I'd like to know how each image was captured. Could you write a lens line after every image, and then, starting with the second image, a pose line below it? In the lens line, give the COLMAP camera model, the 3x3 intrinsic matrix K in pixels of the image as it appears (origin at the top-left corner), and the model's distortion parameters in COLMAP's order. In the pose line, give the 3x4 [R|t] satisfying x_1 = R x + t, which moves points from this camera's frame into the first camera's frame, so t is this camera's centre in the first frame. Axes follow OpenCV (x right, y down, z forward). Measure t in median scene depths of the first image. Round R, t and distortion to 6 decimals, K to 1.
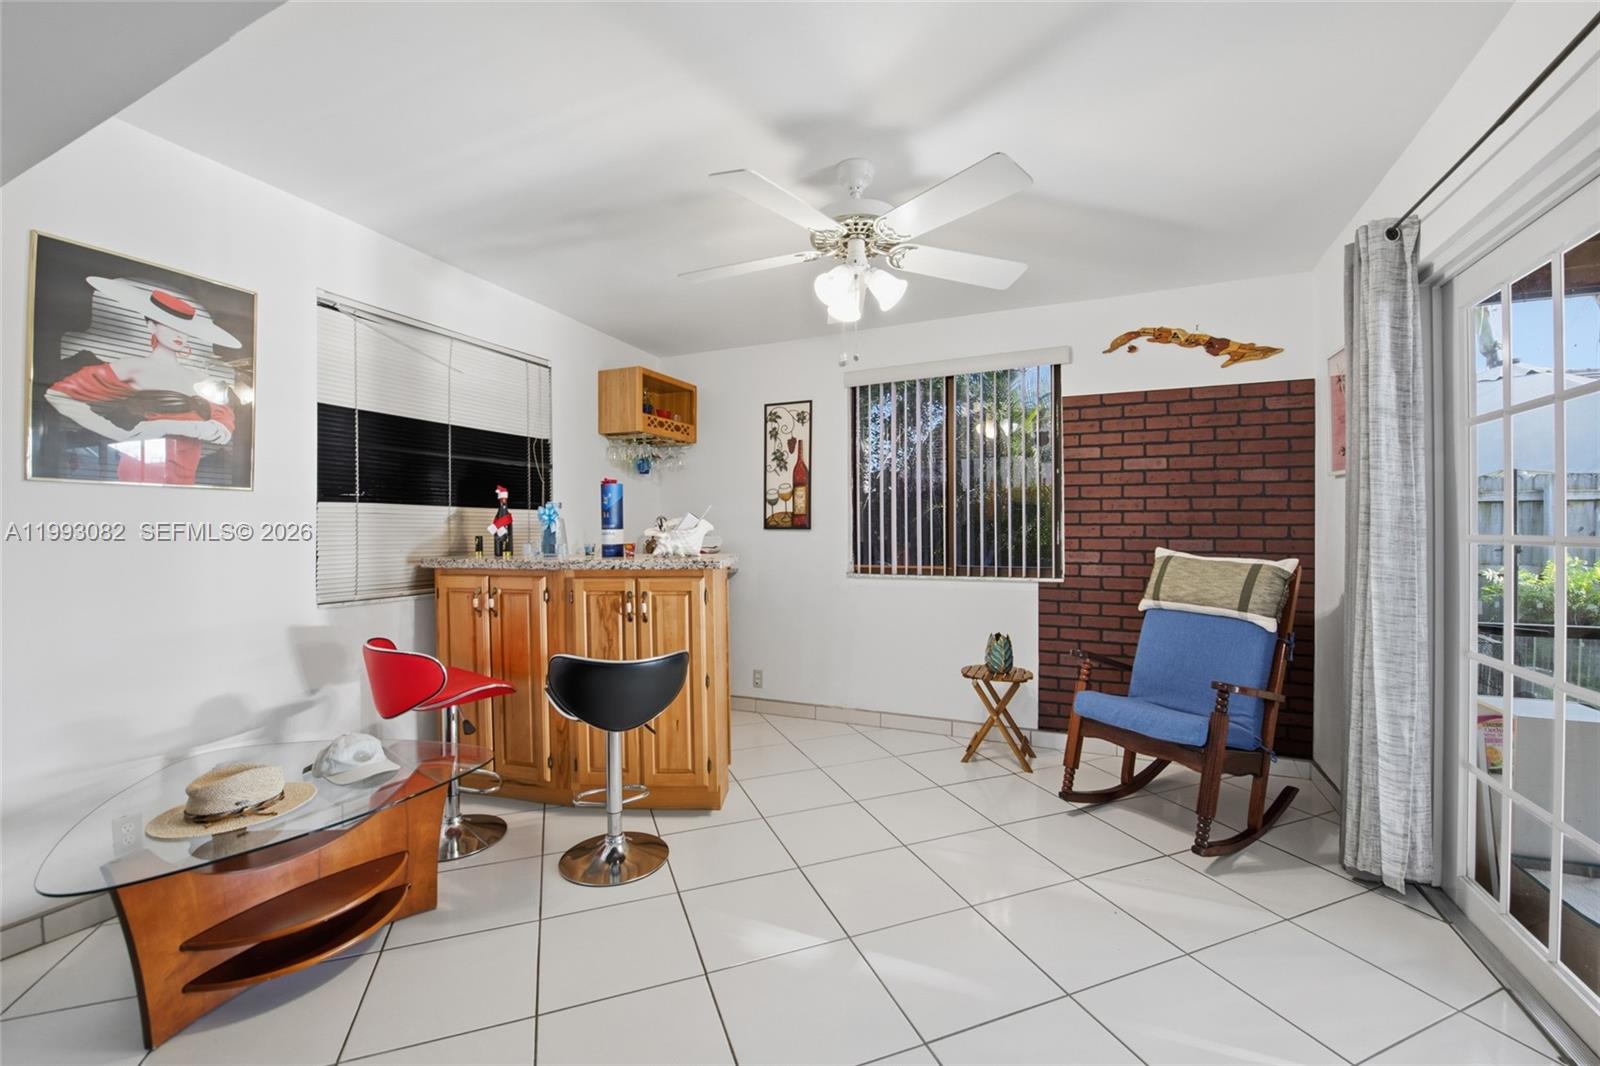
lens RADIAL K [[640.2, 0, 791.1], [0, 640.2, 528.5], [0, 0, 1]] dist [-0.022007, -0.000521]
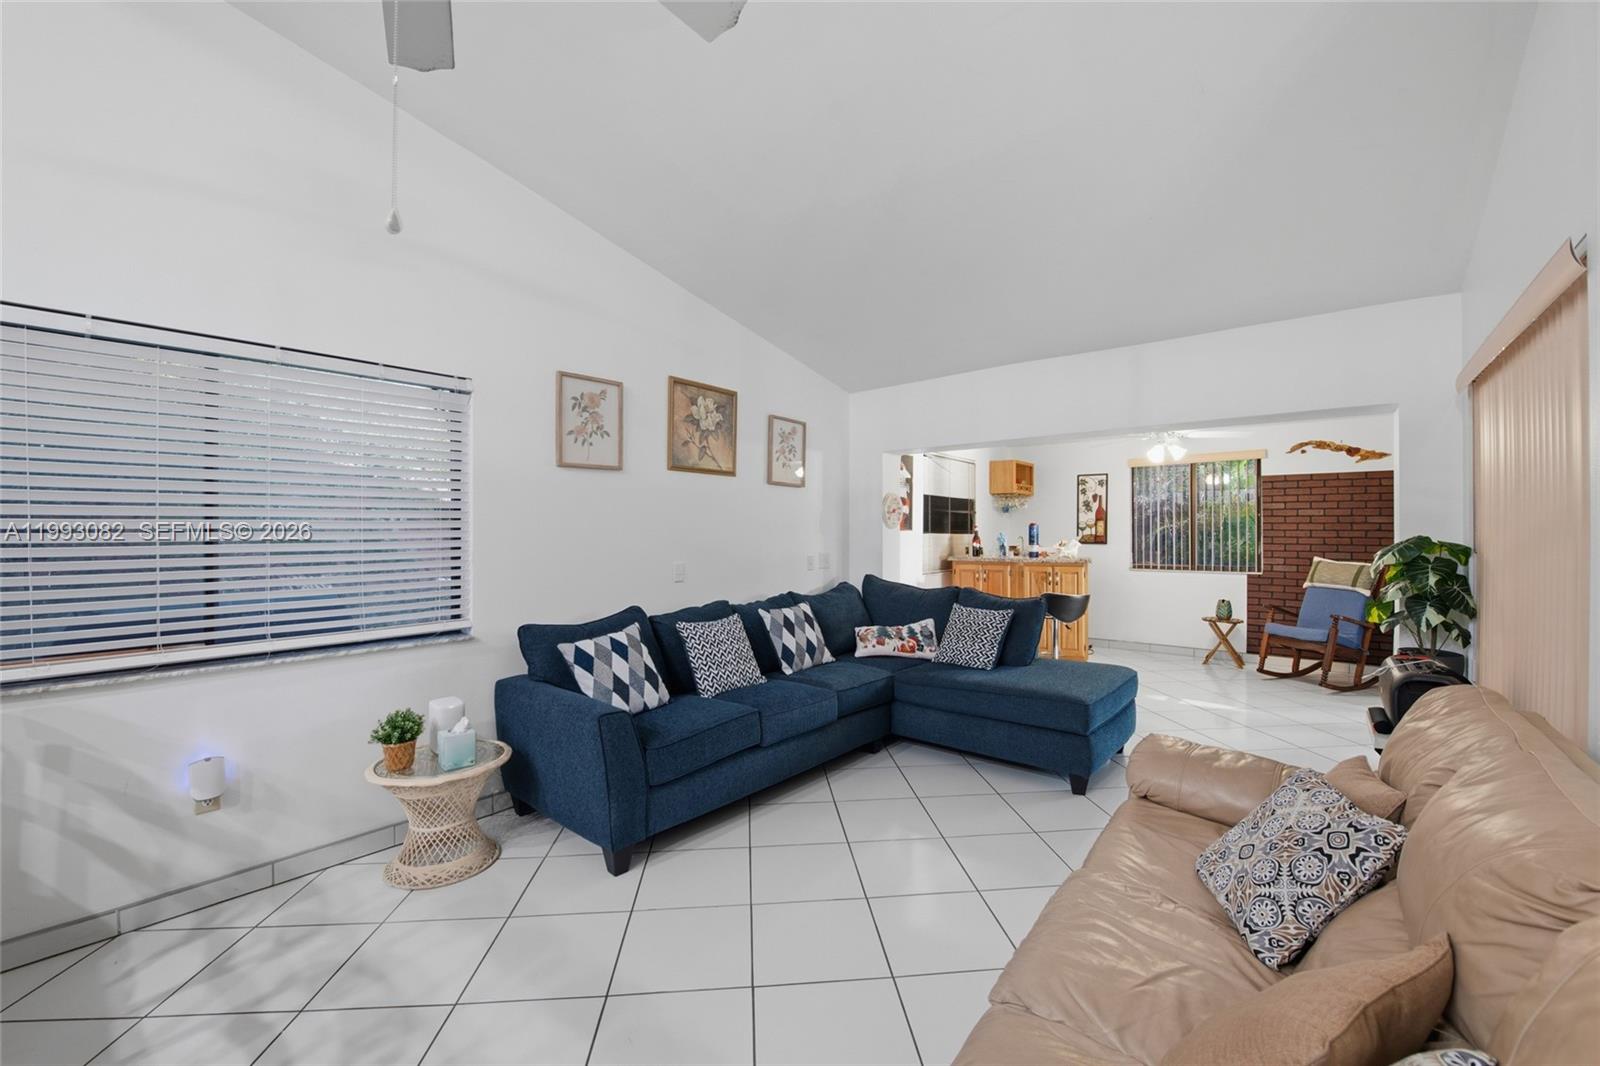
lens RADIAL K [[640.2, 0, 791.1], [0, 640.2, 528.5], [0, 0, 1]] dist [-0.022007, -0.000521]
pose [[0.965290, 0.004218, -0.261147, -0.434421], [-0.005883, 0.999967, -0.005595, -0.033096], [0.261115, 0.006937, 0.965283, -1.182921]]
